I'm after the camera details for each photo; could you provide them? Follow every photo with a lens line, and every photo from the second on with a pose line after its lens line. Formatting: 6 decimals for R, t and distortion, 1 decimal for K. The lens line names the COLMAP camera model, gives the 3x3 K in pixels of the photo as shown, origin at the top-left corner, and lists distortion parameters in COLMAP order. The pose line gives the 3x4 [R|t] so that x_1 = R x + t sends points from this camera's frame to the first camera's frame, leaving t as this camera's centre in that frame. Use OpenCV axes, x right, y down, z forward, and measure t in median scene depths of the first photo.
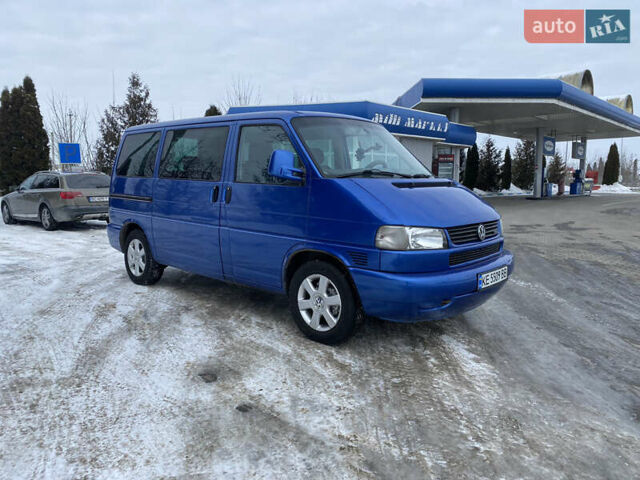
lens RADIAL K [[484.0, 0, 320.1], [0, 484.0, 240.8], [0, 0, 1]] dist [0.008559, 0.001075]
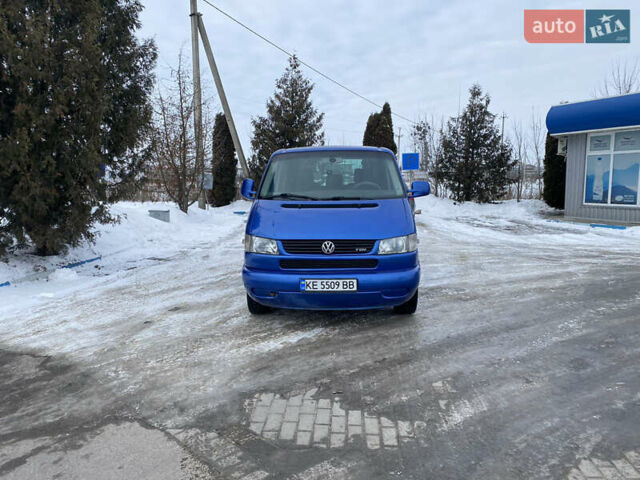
lens RADIAL K [[484.0, 0, 320.2], [0, 484.0, 238.6], [0, 0, 1]] dist [0.008559, 0.001075]
pose [[0.639078, 0.090560, -0.763792, 1.427966], [-0.086335, 0.995215, 0.045762, -0.107077], [0.764281, 0.036697, 0.643838, 0.232211]]
